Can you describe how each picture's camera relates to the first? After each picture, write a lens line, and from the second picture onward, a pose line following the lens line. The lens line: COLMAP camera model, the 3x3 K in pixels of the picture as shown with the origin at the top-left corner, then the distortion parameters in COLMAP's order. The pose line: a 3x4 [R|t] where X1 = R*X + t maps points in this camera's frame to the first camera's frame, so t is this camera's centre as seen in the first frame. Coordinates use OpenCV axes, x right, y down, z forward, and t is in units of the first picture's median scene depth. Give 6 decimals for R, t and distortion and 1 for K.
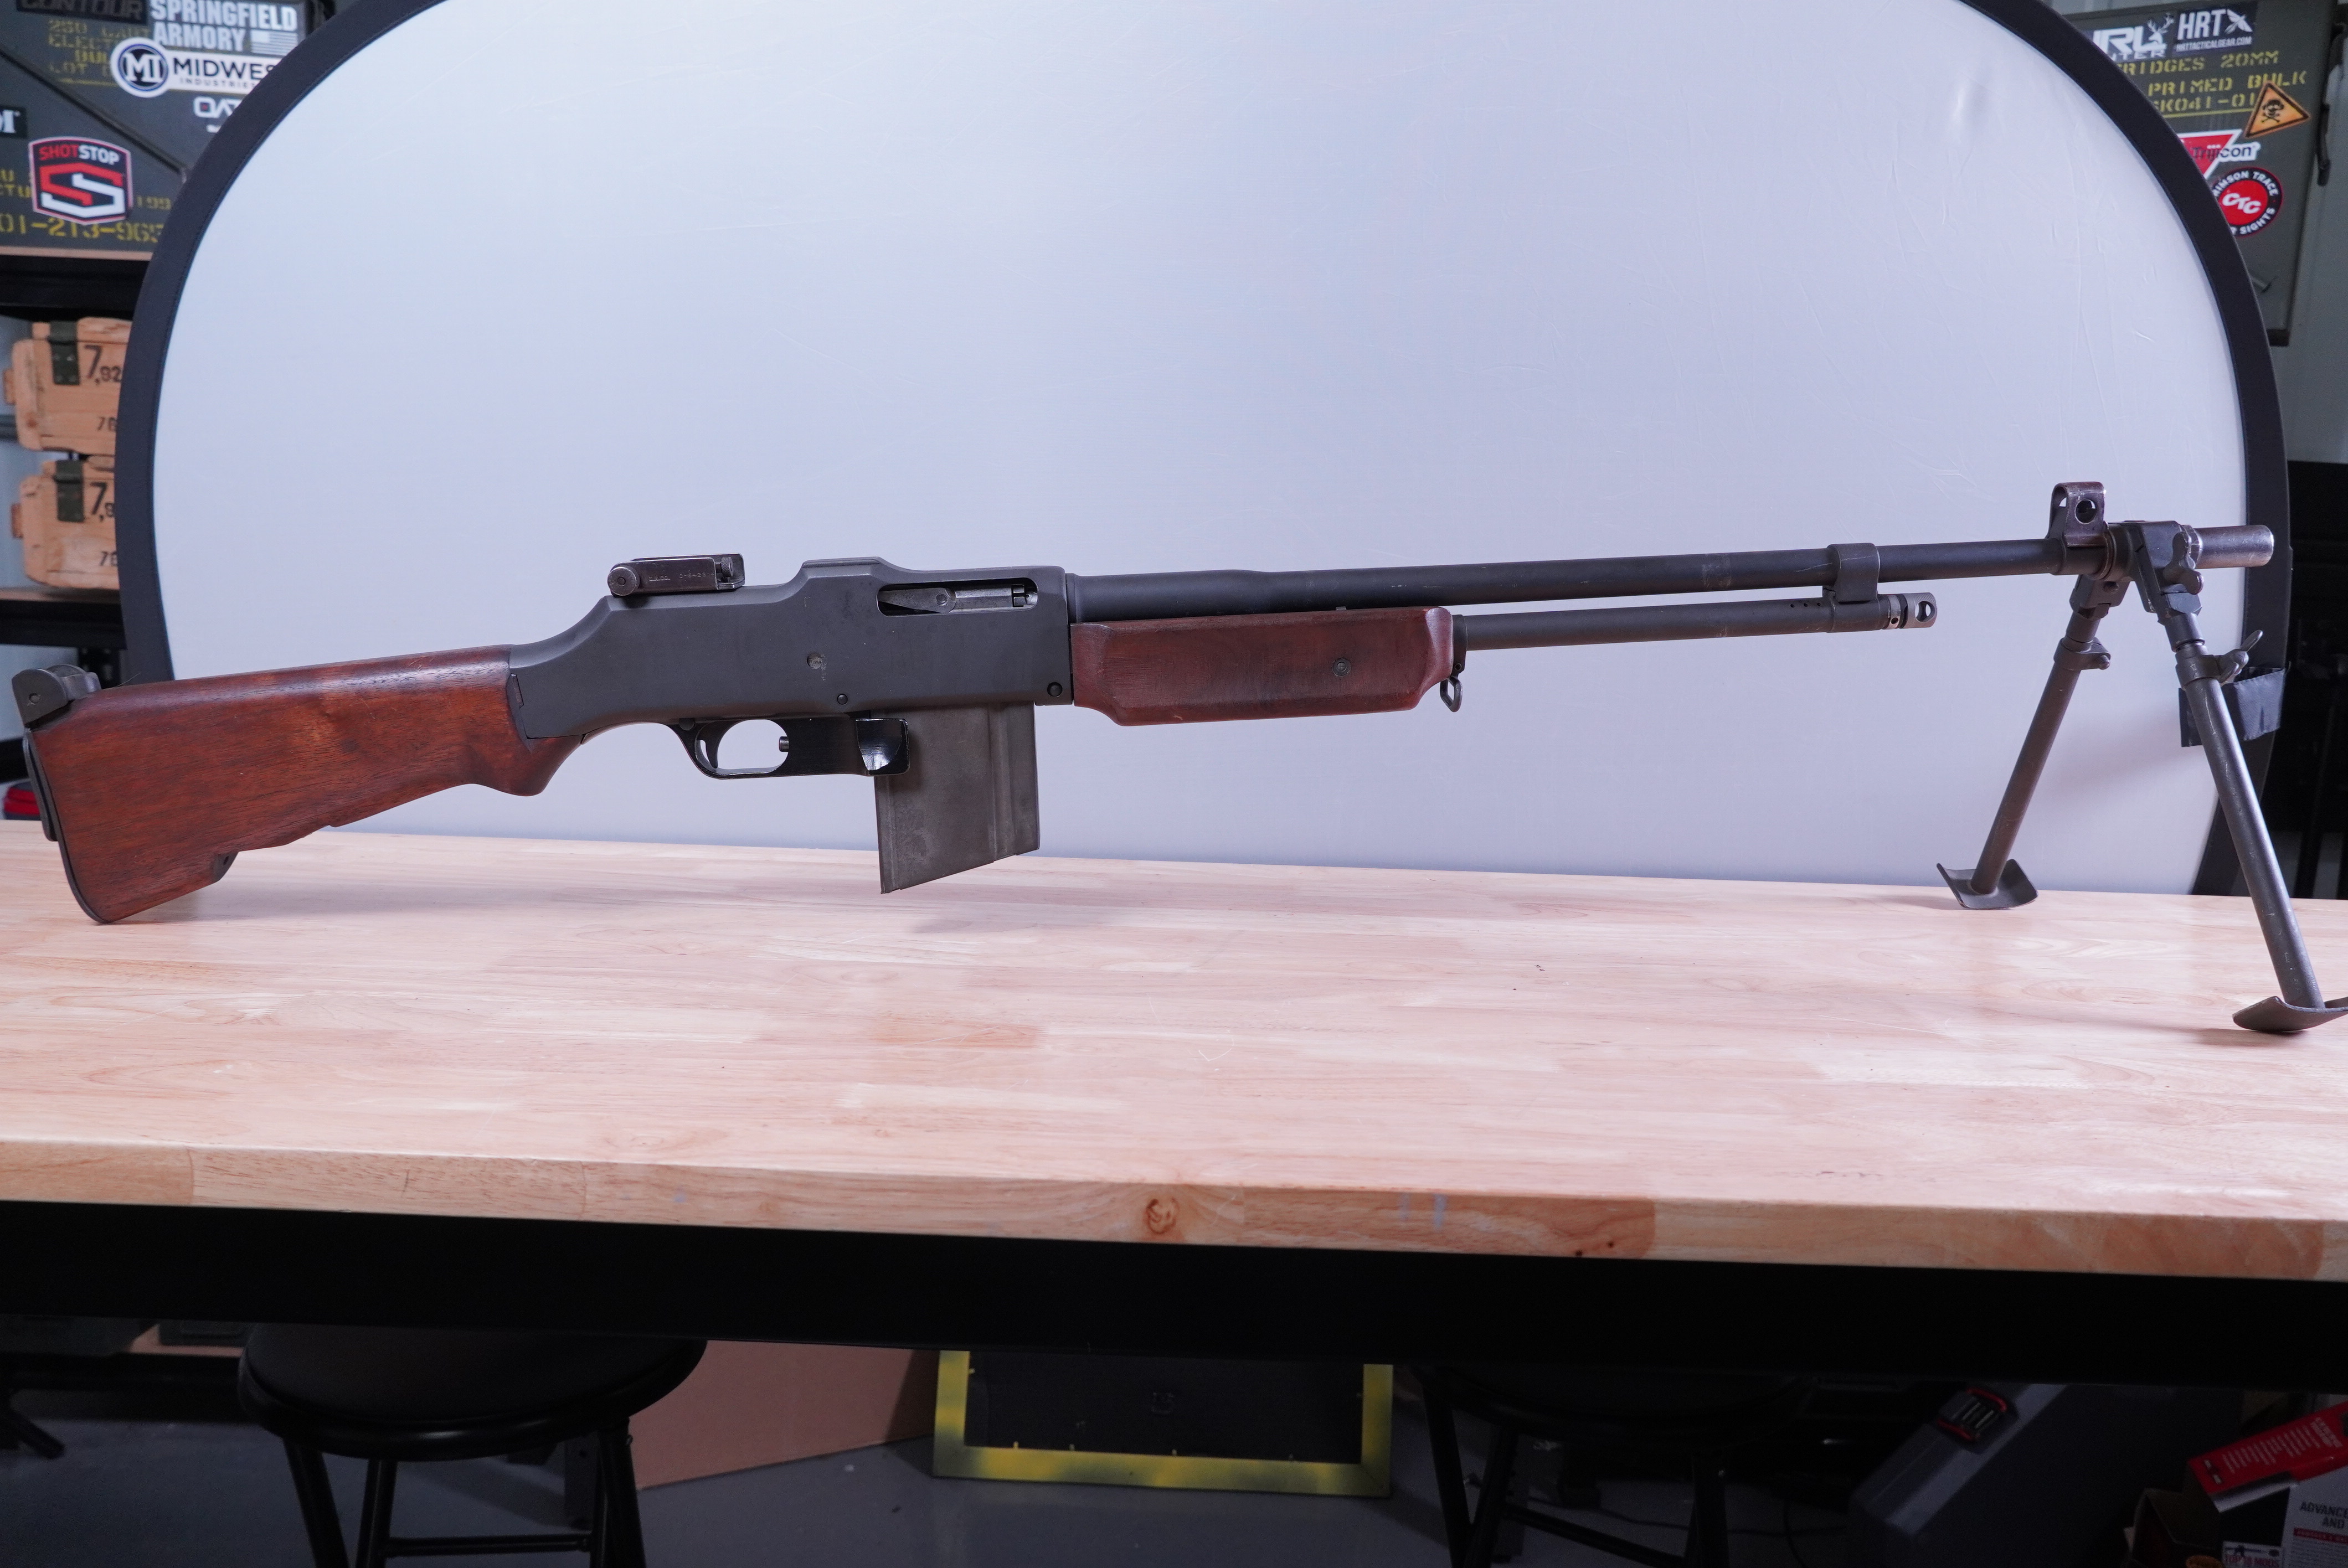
lens RADIAL K [[1806.3, 0, 1163.3], [0, 1806.3, 785.5], [0, 0, 1]] dist [0.003963, -0.000884]
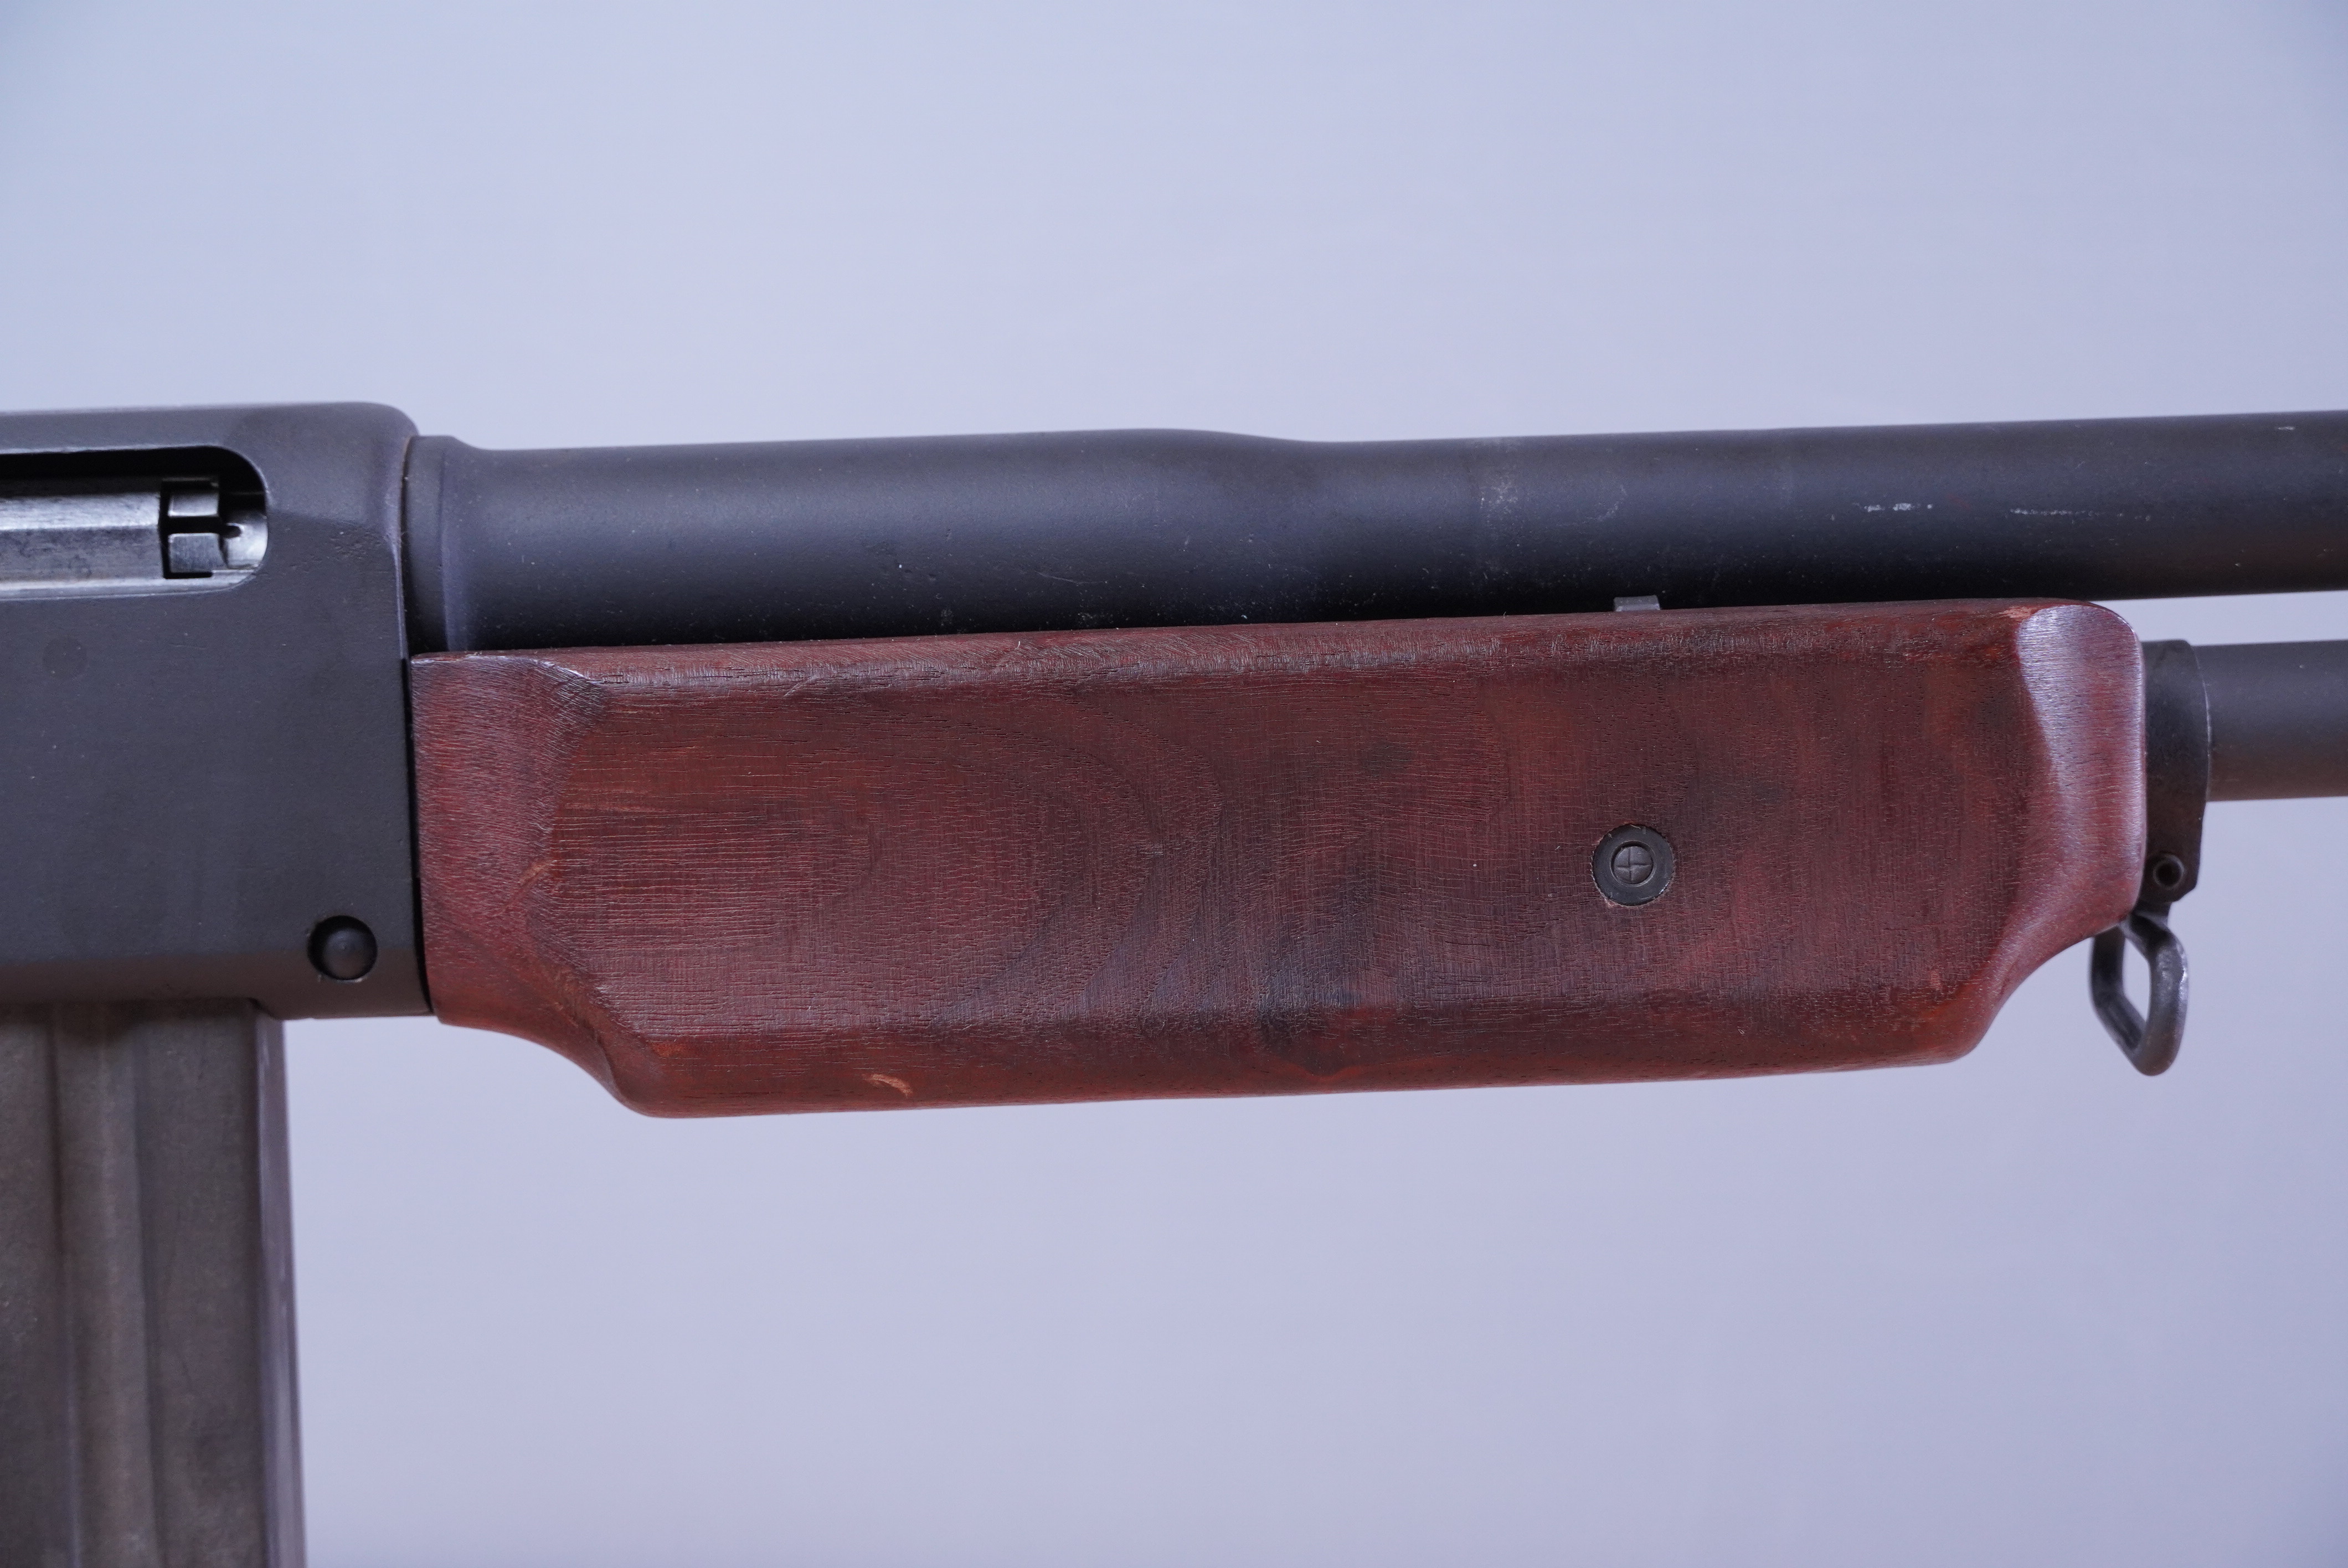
lens RADIAL K [[5740.5, 0, 1177.9], [0, 5740.5, 780.2], [0, 0, 1]] dist [0.202645, 0.000000]
pose [[0.999200, 0.013682, -0.037572, 0.069175], [-0.016362, 0.997271, -0.071993, -0.024255], [0.036485, 0.072550, 0.996697, 0.291300]]
